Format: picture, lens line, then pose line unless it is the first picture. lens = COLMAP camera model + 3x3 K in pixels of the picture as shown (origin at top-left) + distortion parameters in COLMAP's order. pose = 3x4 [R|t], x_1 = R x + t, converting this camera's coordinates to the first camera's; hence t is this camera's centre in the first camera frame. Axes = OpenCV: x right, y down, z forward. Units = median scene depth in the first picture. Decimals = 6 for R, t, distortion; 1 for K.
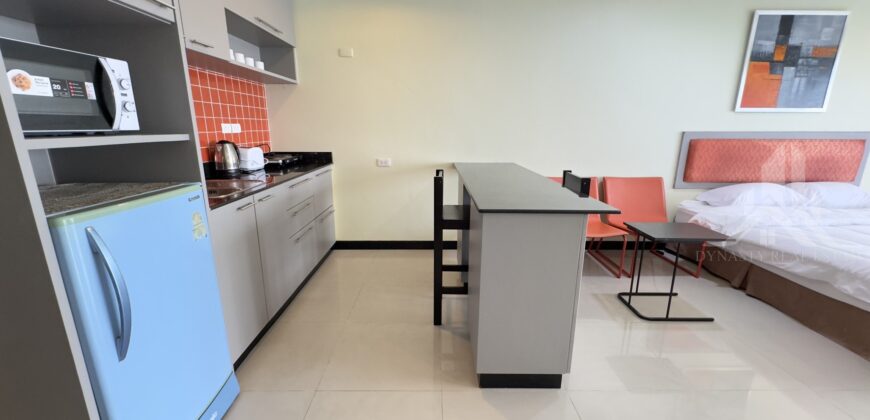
lens RADIAL K [[347.9, 0, 436.8], [0, 347.9, 210.6], [0, 0, 1]] dist [-0.001547, 0.000102]
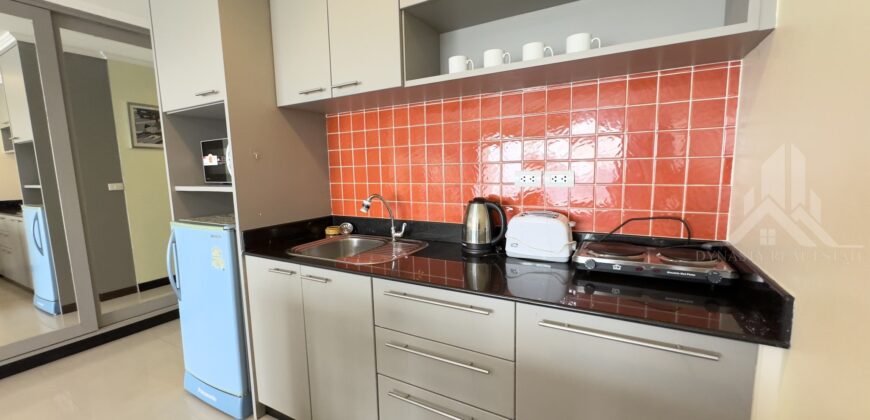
lens RADIAL K [[347.9, 0, 435.0], [0, 347.9, 209.9], [0, 0, 1]] dist [-0.001547, 0.000102]
pose [[-0.504443, 0.113940, -0.855894, -0.008538], [-0.183417, 0.954492, 0.235167, -0.190184], [0.843739, 0.275614, -0.460589, 0.739453]]
